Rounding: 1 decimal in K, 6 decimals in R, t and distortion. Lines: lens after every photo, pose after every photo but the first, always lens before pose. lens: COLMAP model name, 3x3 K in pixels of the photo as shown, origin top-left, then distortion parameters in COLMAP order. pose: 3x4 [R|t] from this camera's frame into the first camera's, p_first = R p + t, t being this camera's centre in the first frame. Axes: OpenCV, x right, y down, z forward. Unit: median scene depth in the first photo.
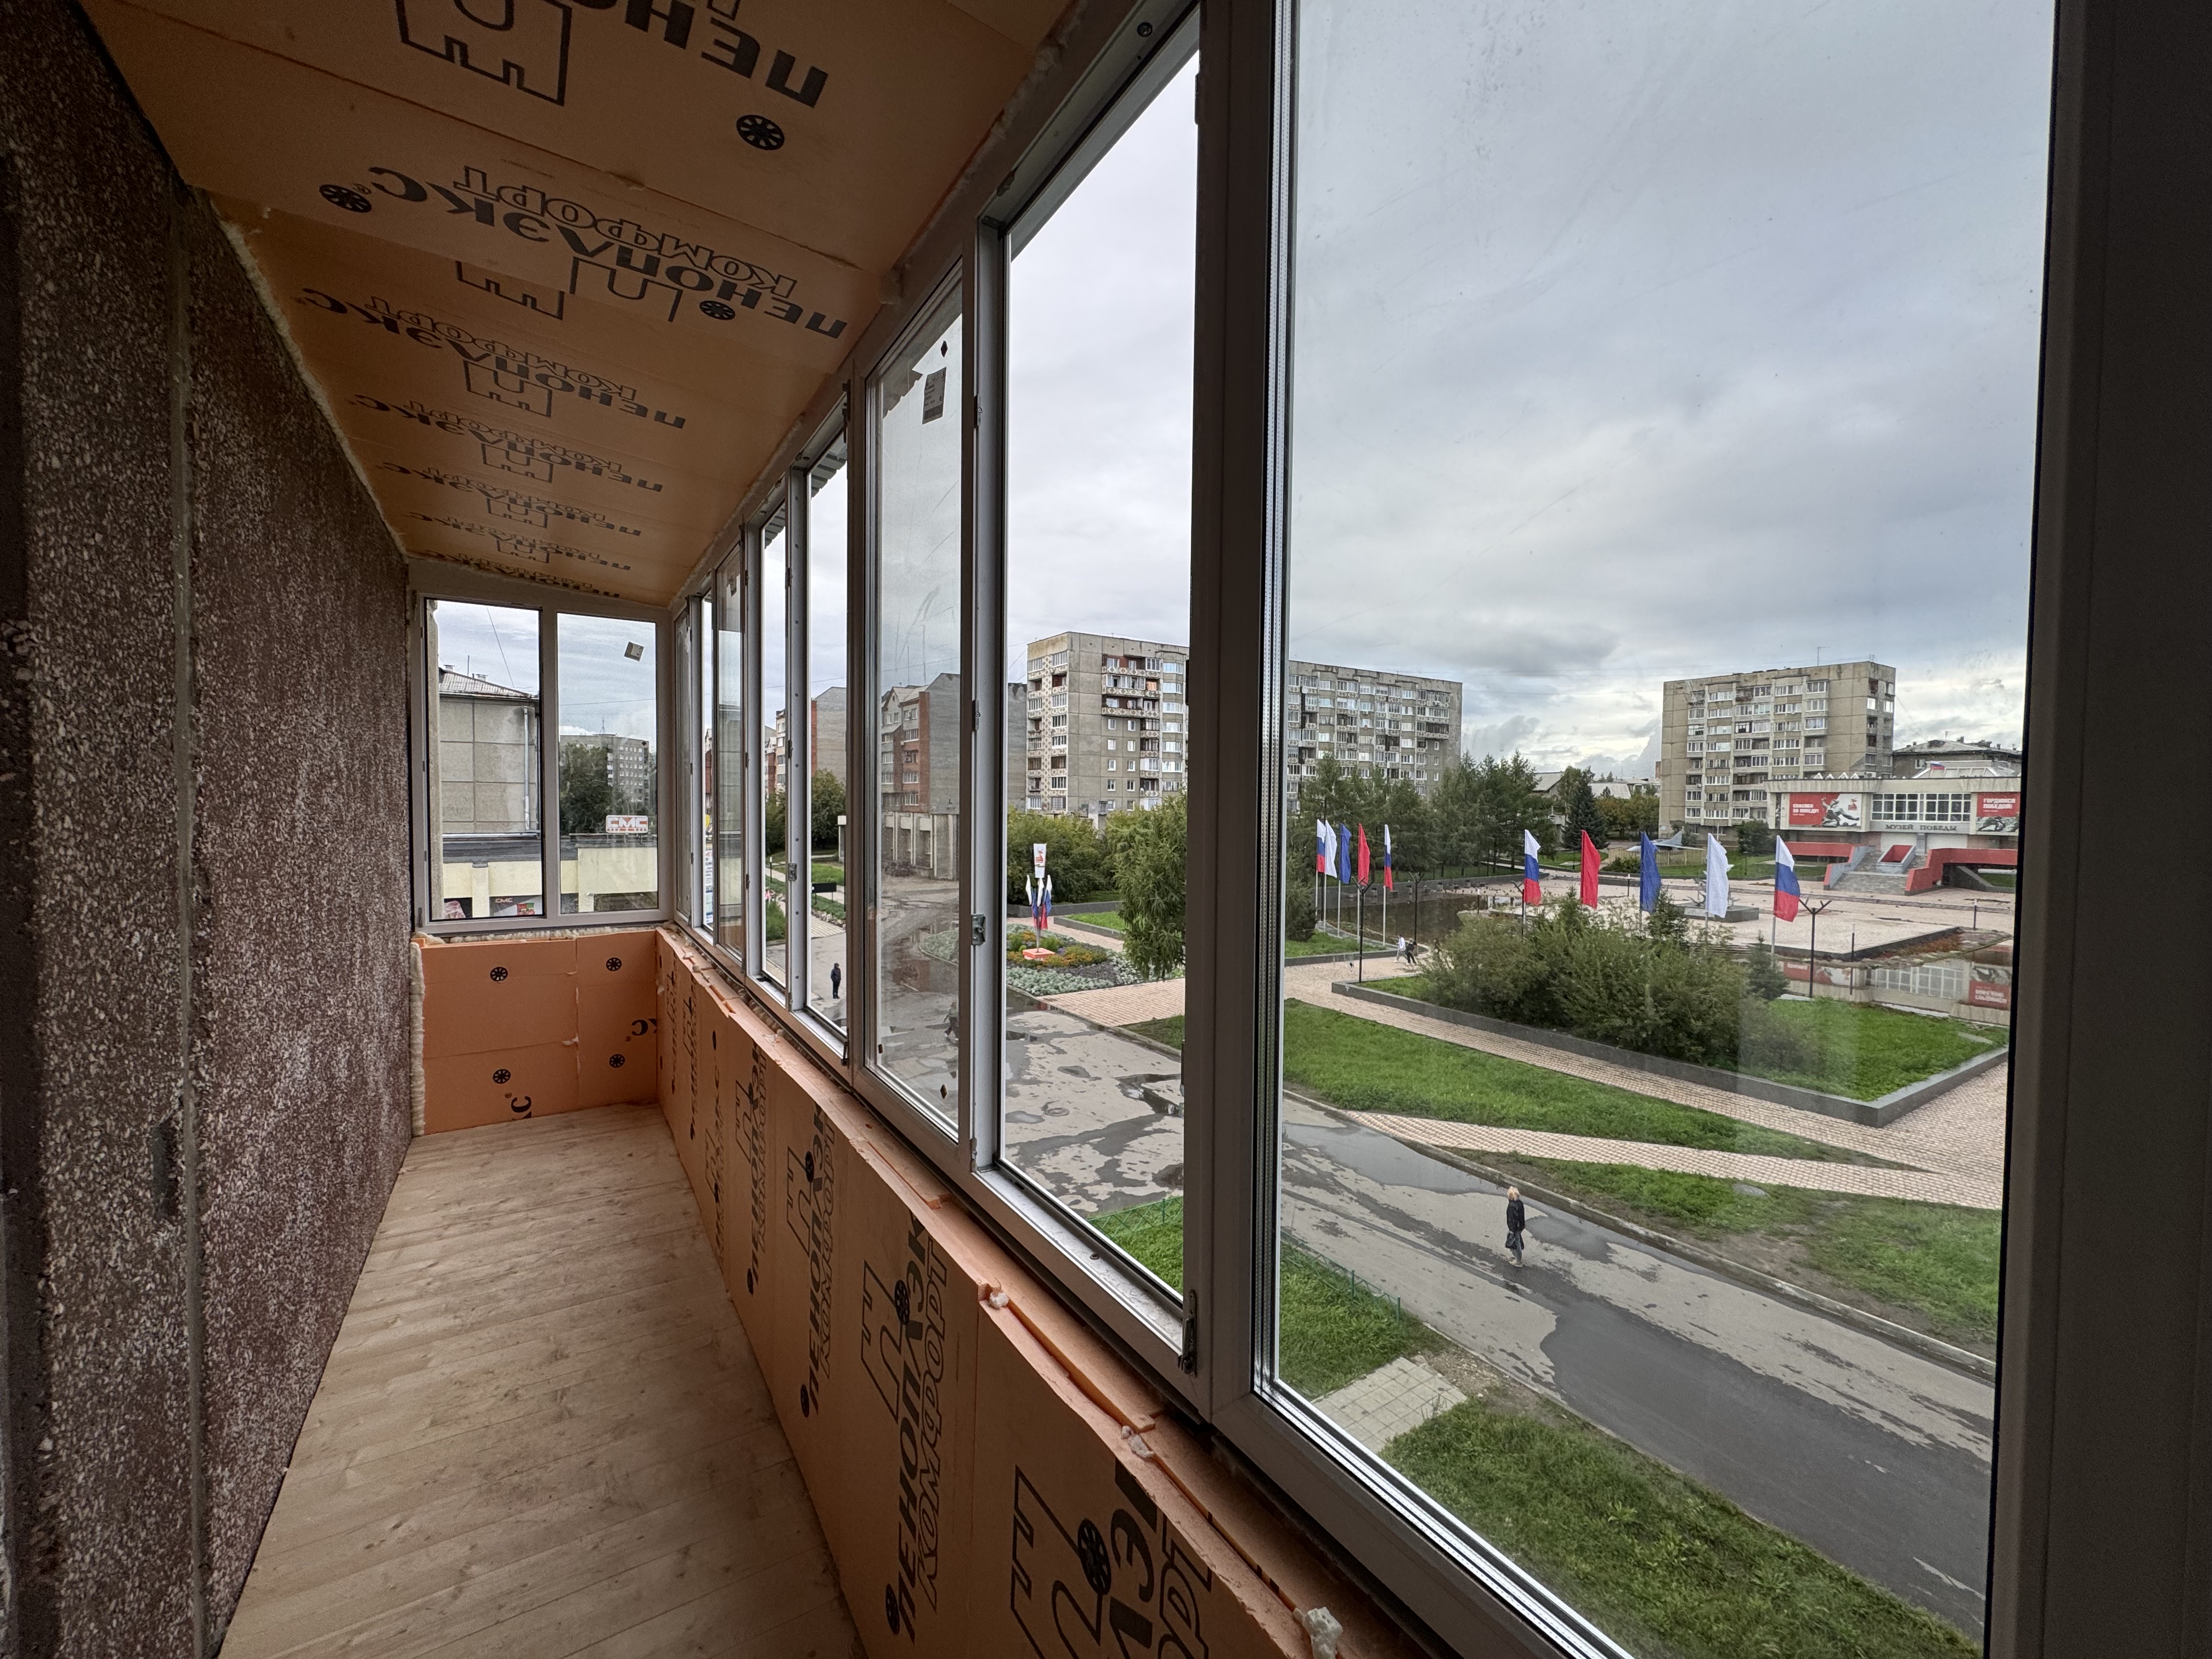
lens RADIAL K [[875.2, 0, 1105.0], [0, 875.2, 829.6], [0, 0, 1]] dist [-0.001792, 0.000409]
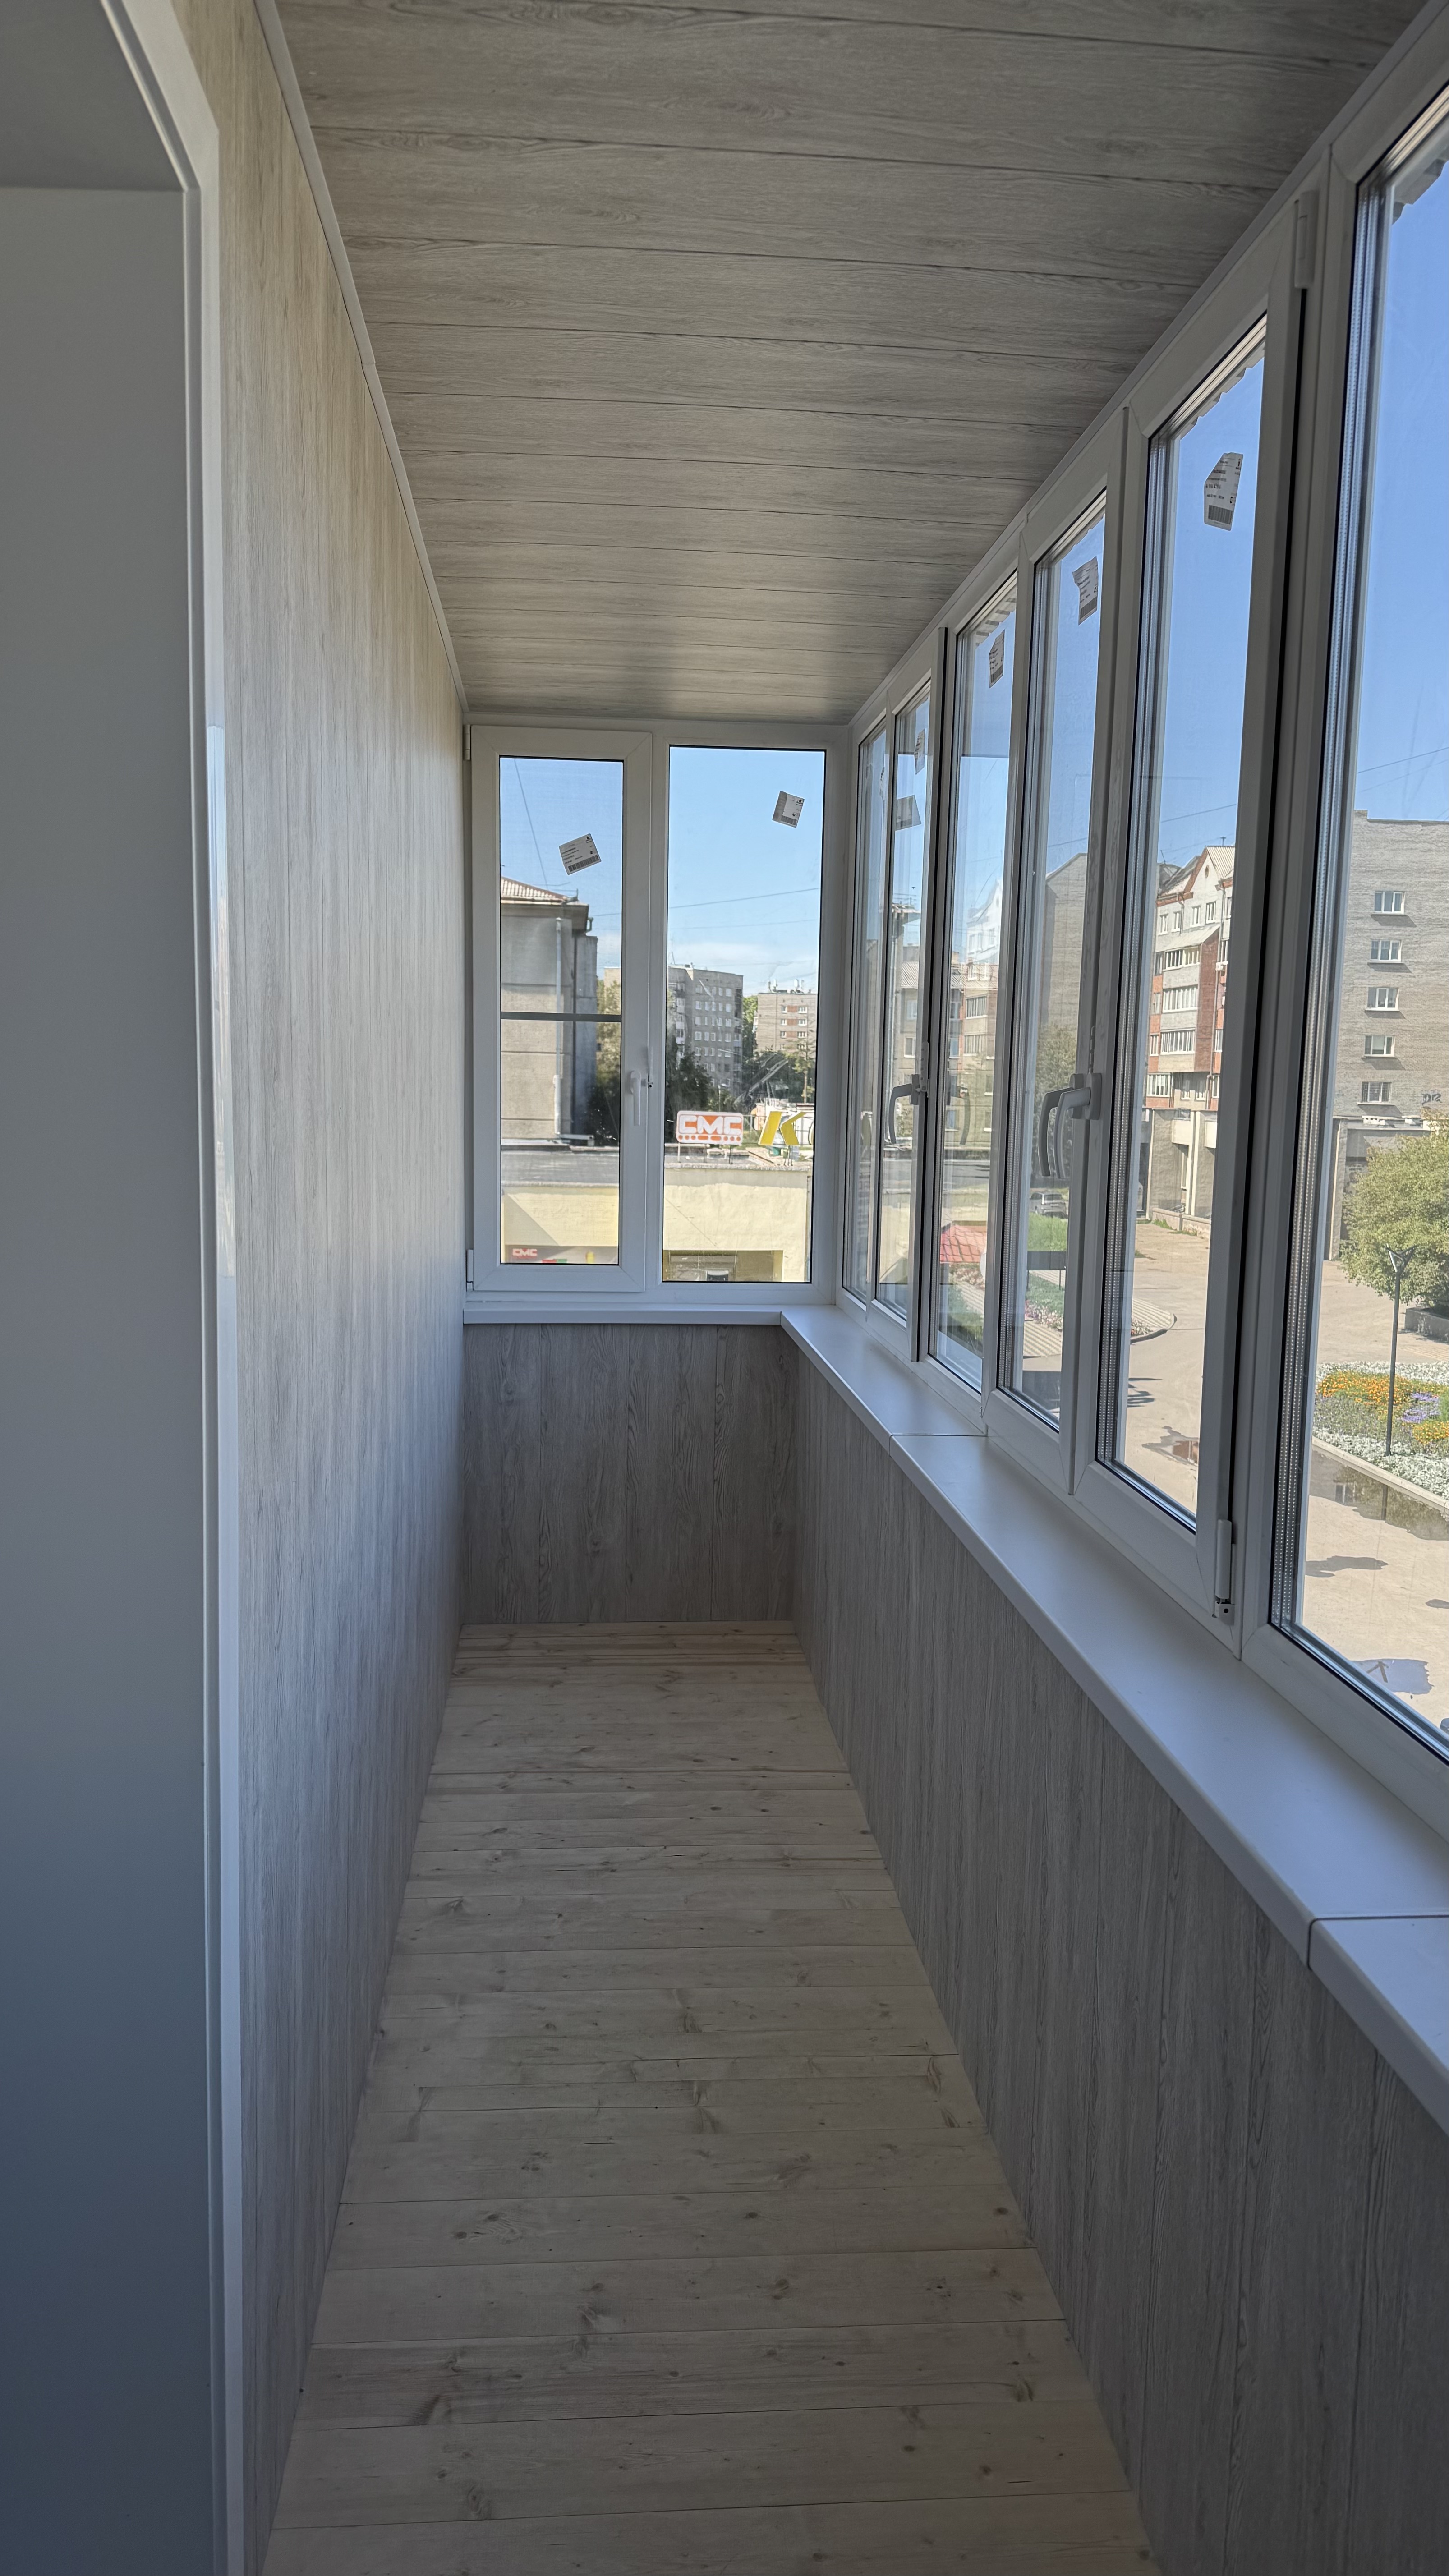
lens RADIAL K [[1774.3, 0, 731.8], [0, 1774.3, 1283.9], [0, 0, 1]] dist [0.143900, -0.210012]
pose [[0.883461, 0.062410, -0.464330, -0.067003], [-0.027390, 0.996273, 0.081793, 0.000811], [0.467704, -0.059543, 0.881877, -0.038192]]
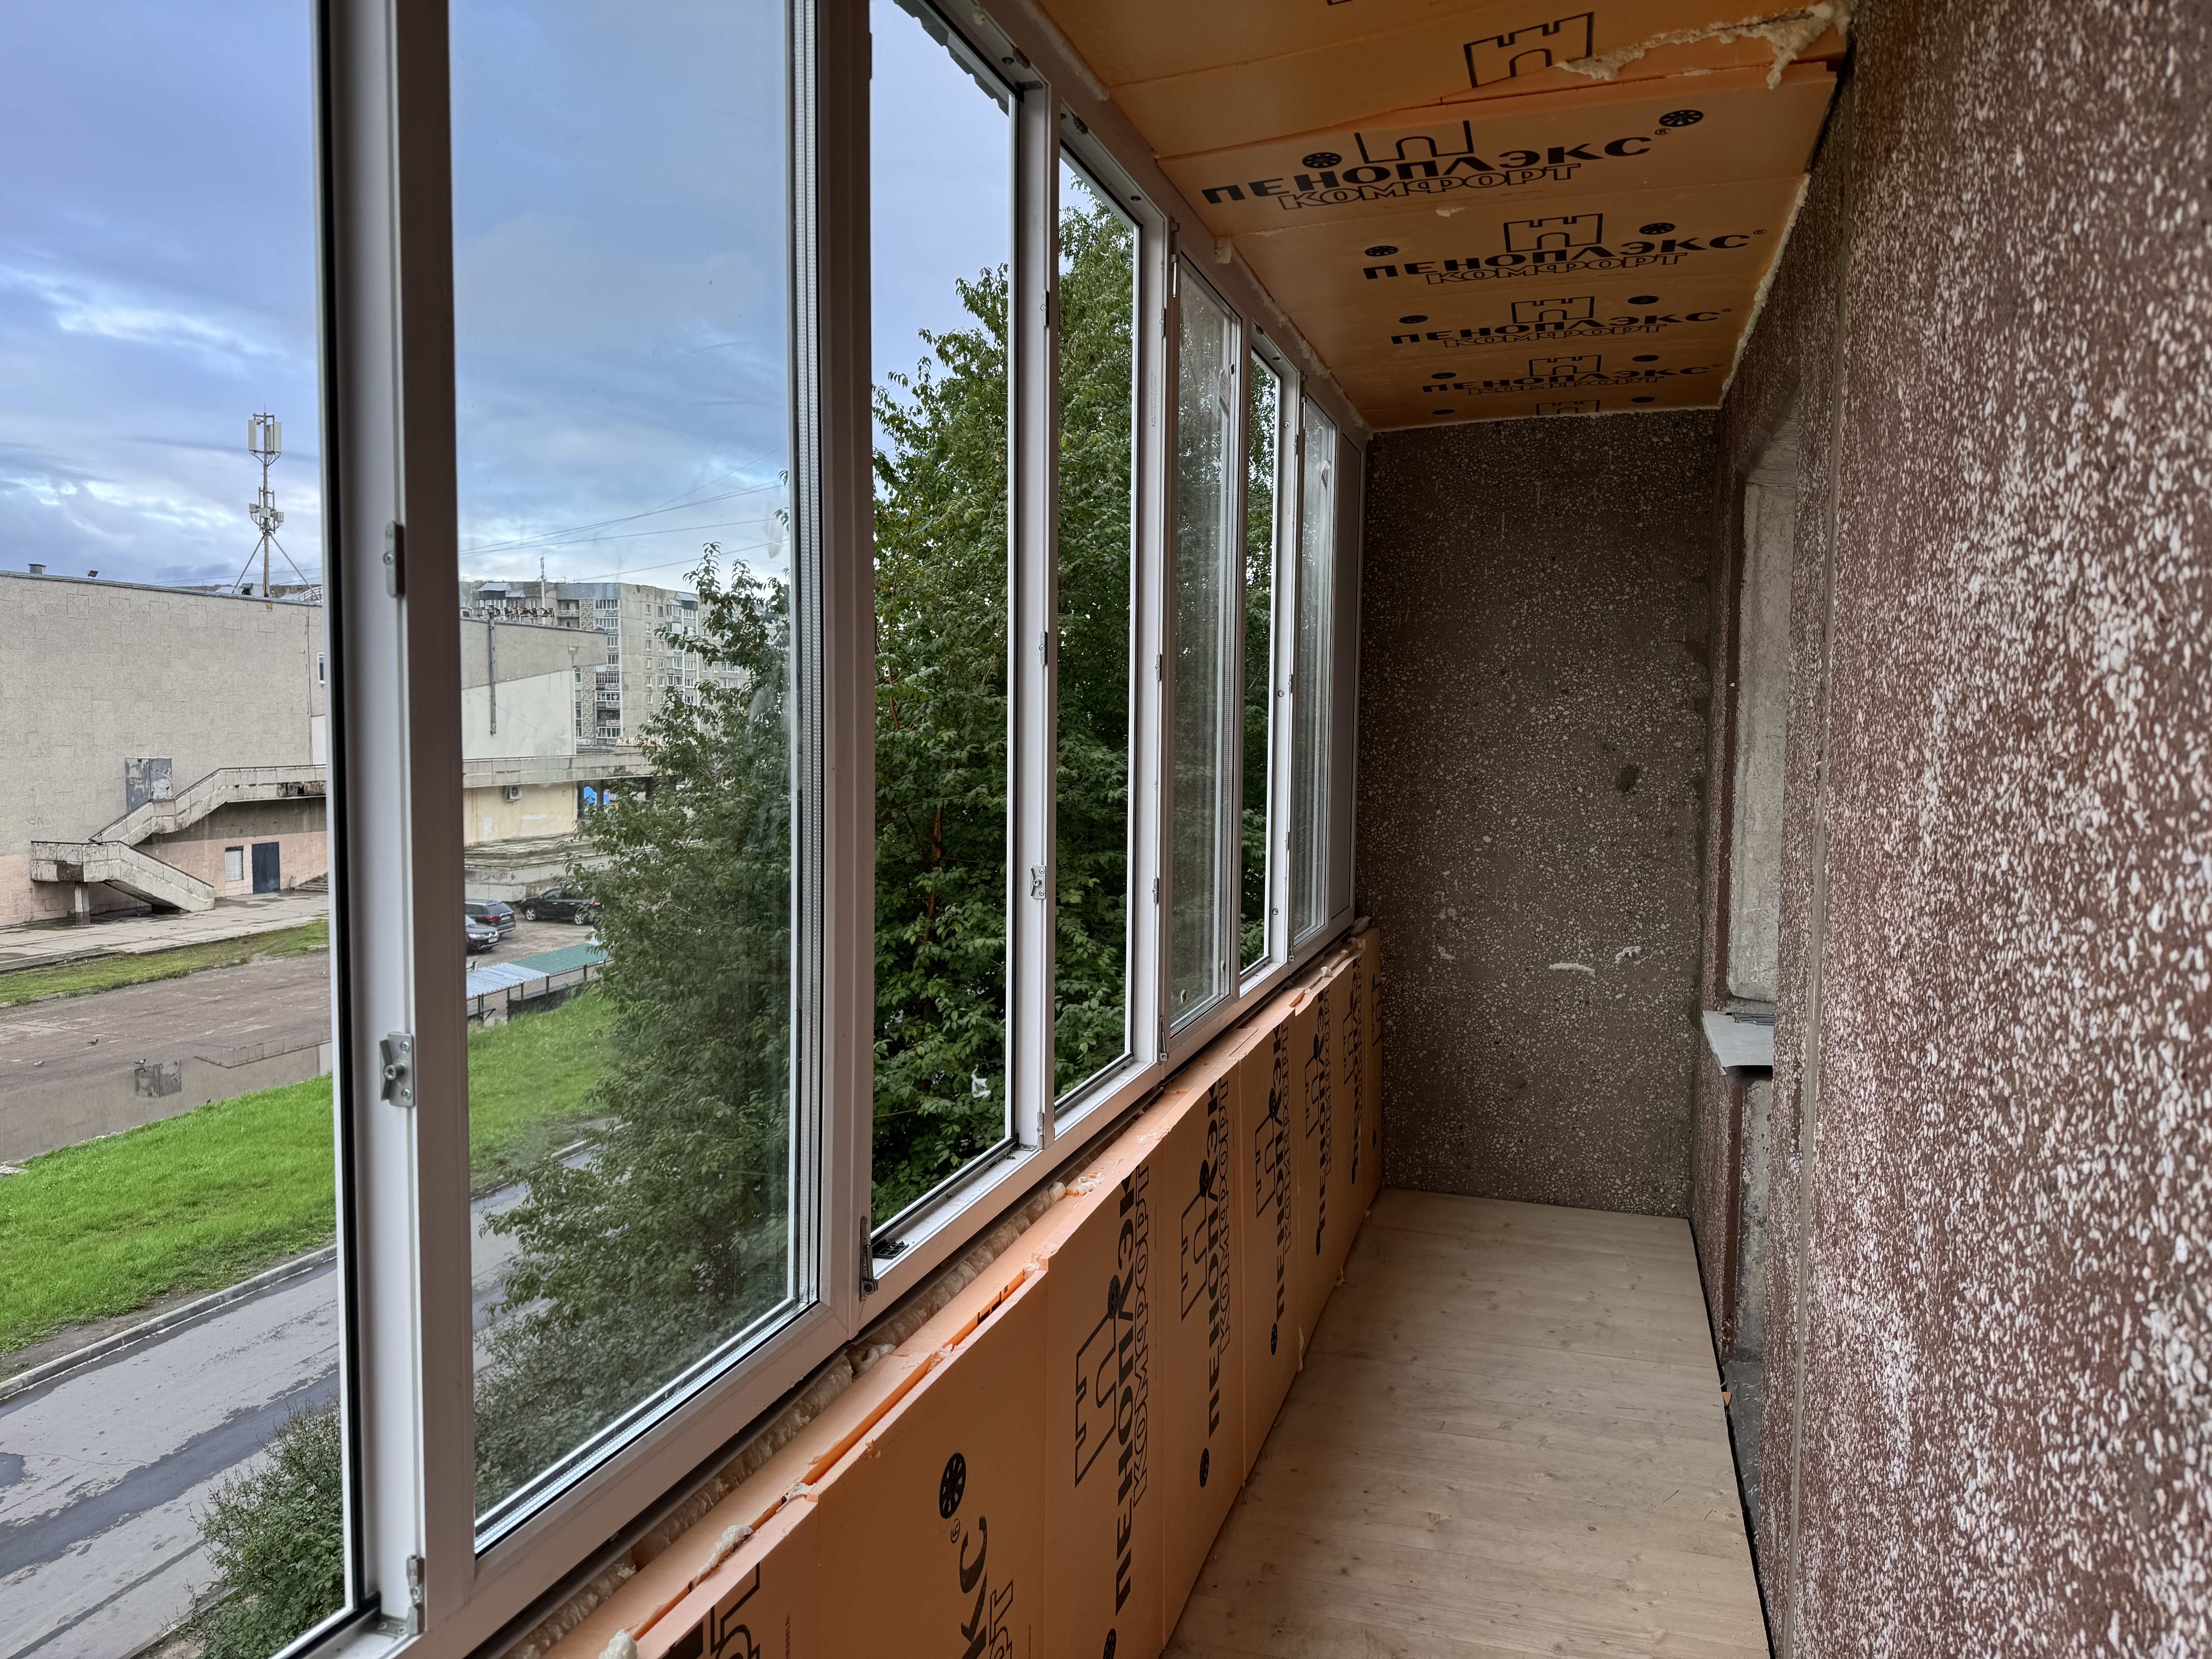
lens RADIAL K [[1527.8, 0, 1115.0], [0, 1527.8, 821.7], [0, 0, 1]] dist [0.062027, -0.072957]
pose [[-0.637525, -0.070613, 0.767187, -1.205103], [0.008808, 0.995058, 0.098906, -0.086167], [-0.770380, 0.069813, -0.633752, 1.717747]]
